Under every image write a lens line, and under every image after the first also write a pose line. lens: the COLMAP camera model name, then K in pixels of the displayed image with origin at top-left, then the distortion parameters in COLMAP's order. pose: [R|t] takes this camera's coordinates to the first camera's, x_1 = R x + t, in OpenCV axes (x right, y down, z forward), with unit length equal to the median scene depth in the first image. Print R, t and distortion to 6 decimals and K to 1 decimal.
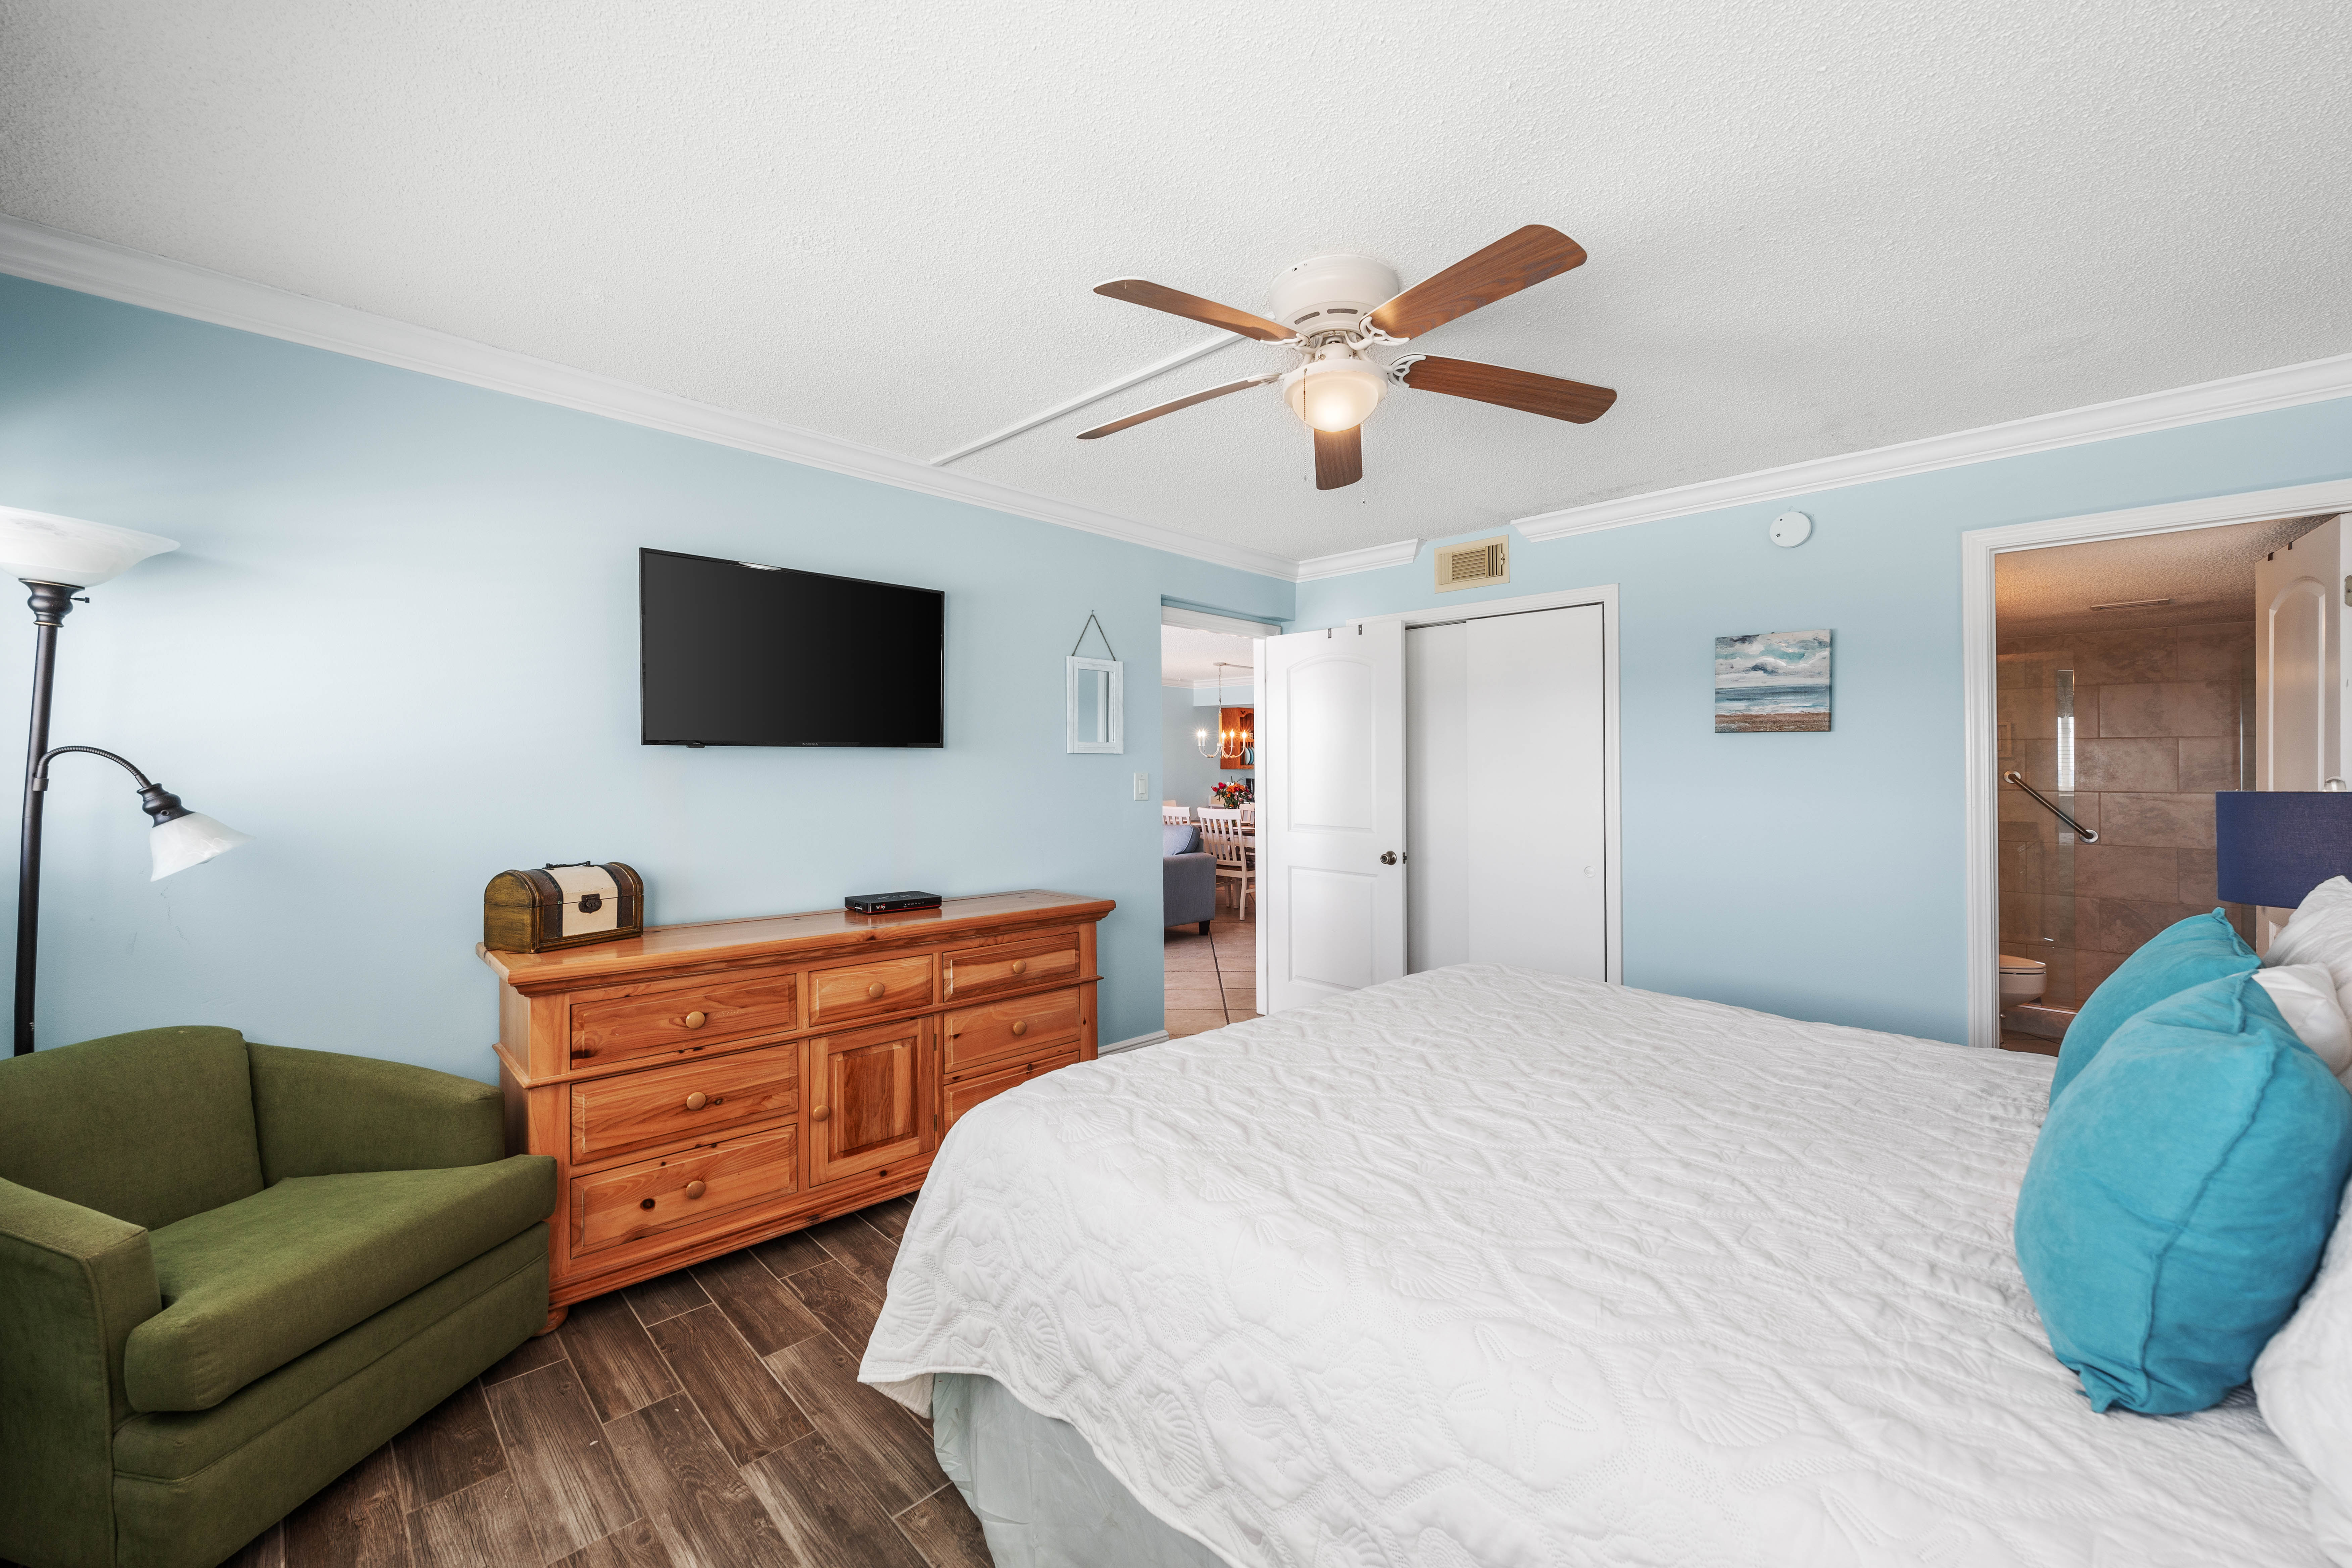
lens RADIAL K [[902.9, 0, 1191.4], [0, 902.9, 773.7], [0, 0, 1]] dist [-0.005908, 0.001315]
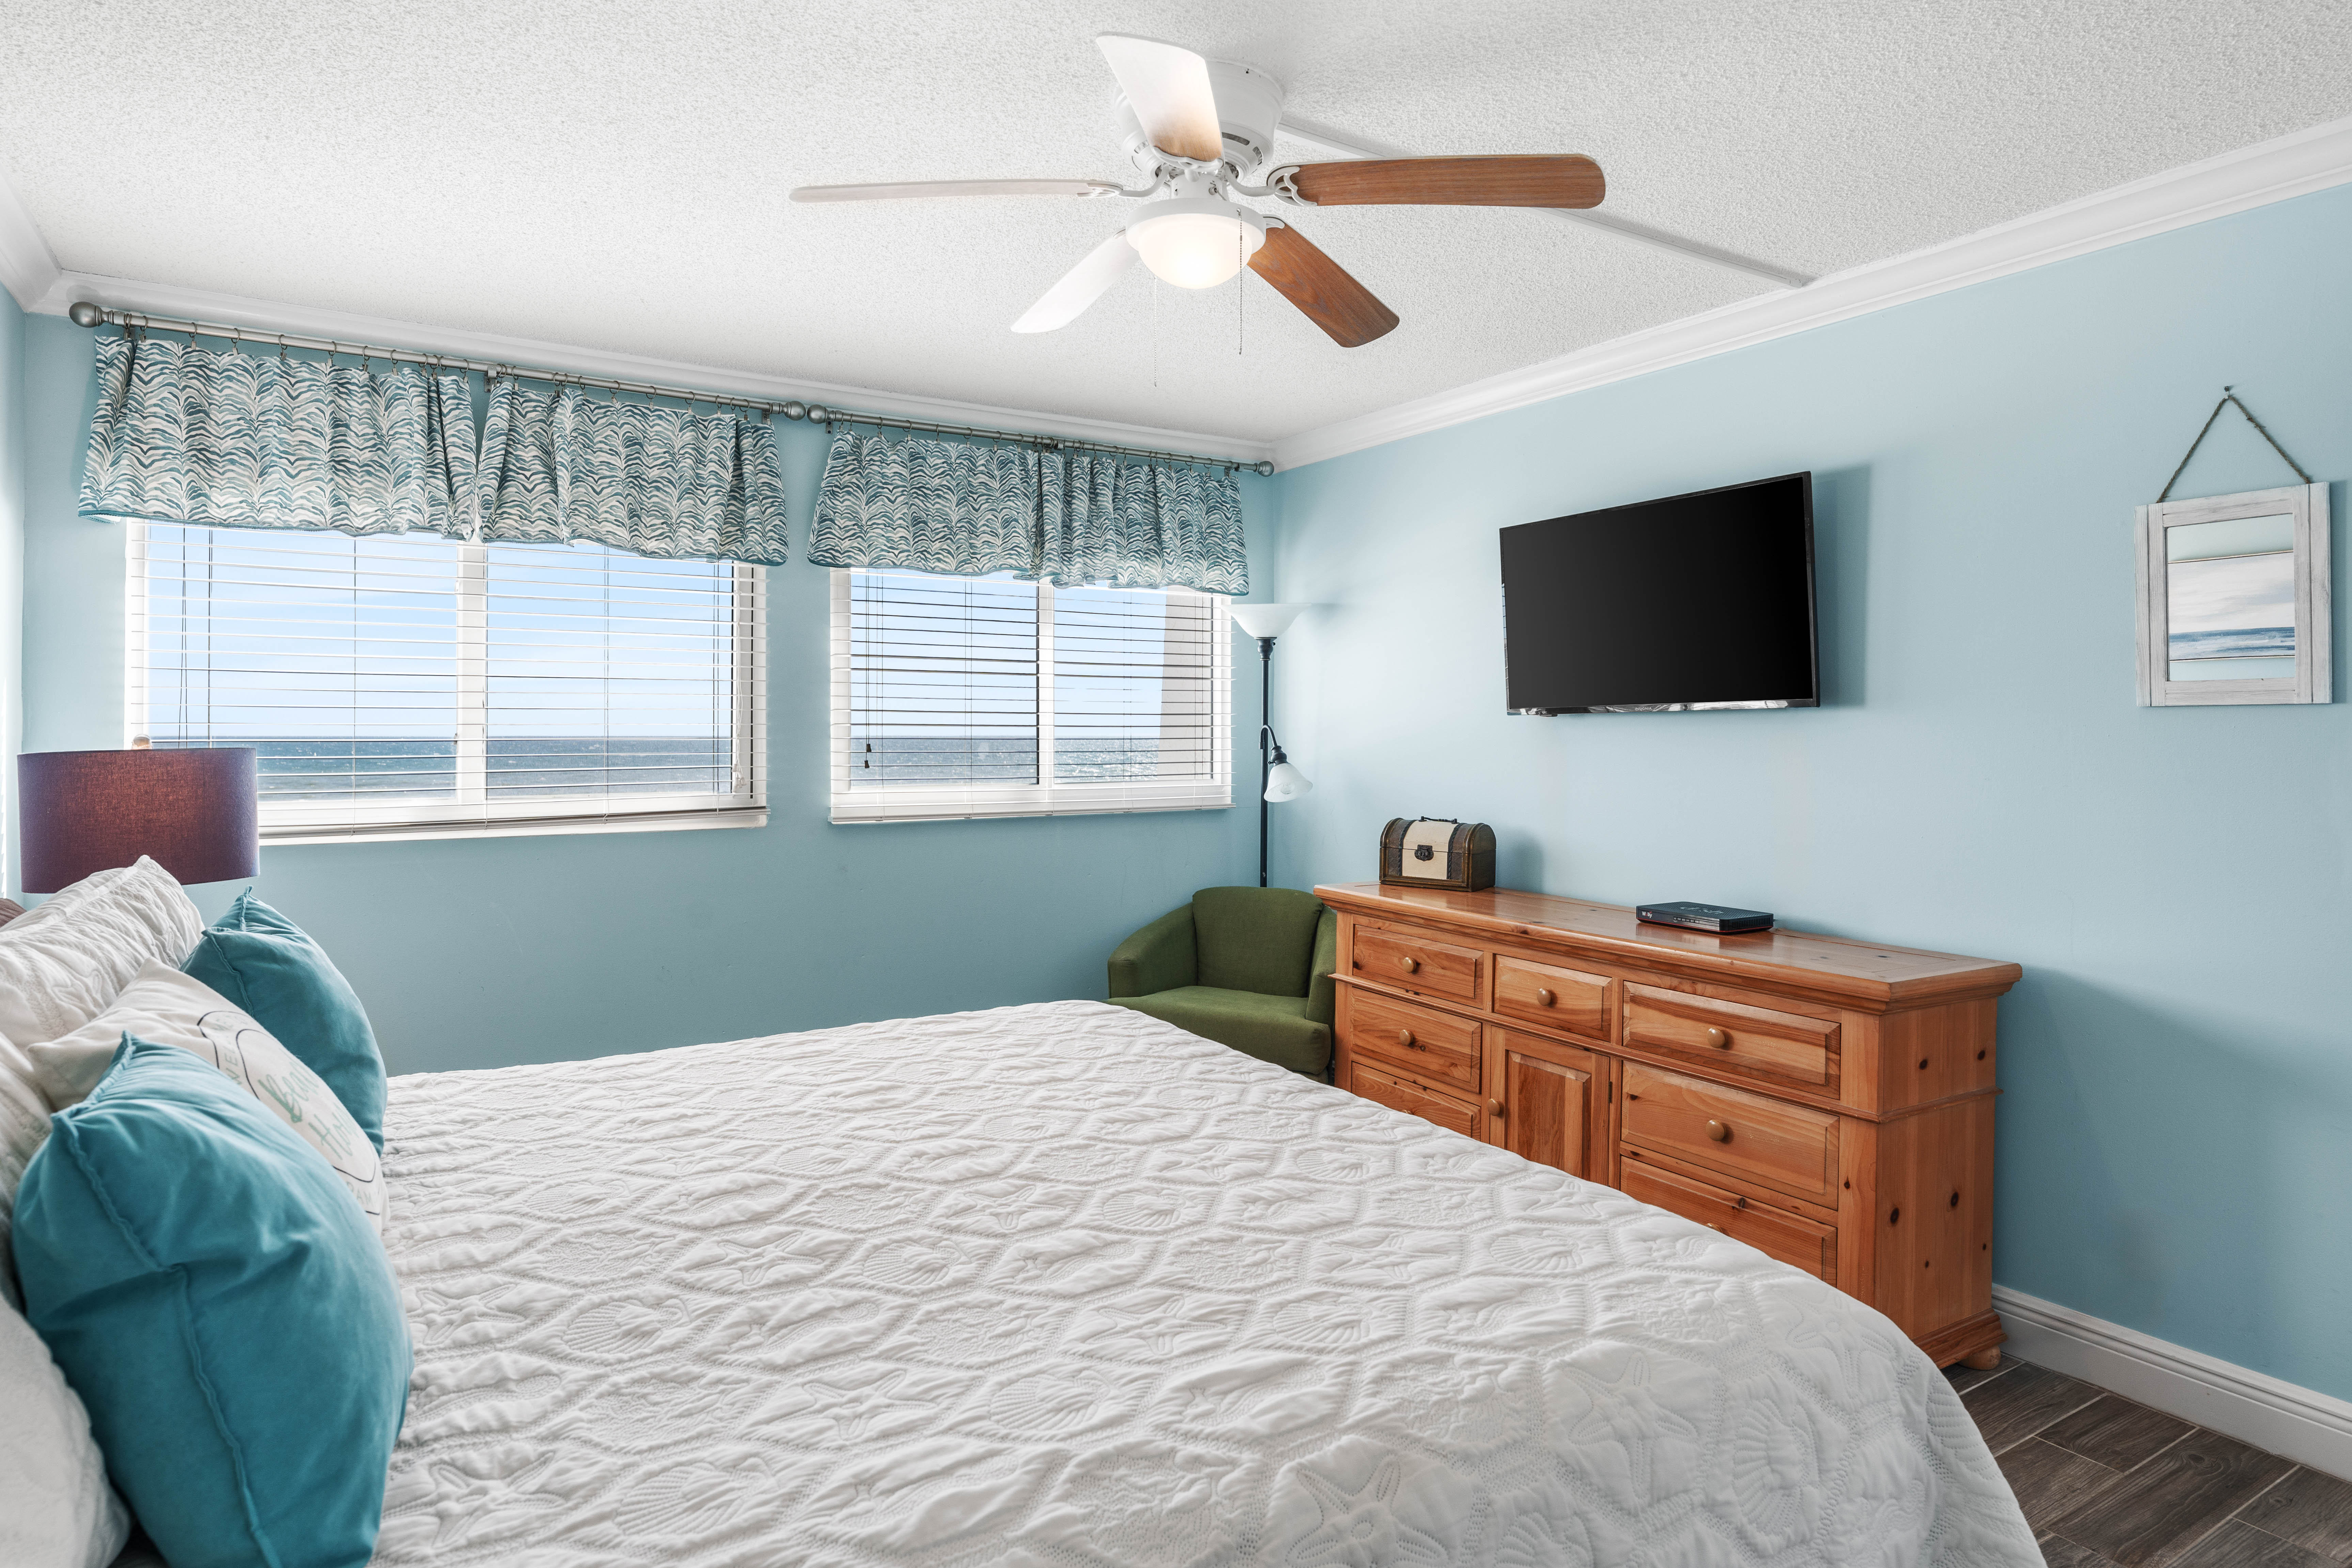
lens RADIAL K [[1313.2, 0, 1212.9], [0, 1313.2, 720.0], [0, 0, 1]] dist [0.001702, 0.000345]
pose [[-0.194627, -0.006953, -0.980853, 0.936885], [0.002264, 0.999969, -0.007537, -0.014630], [0.980875, -0.003688, -0.194605, 0.931317]]
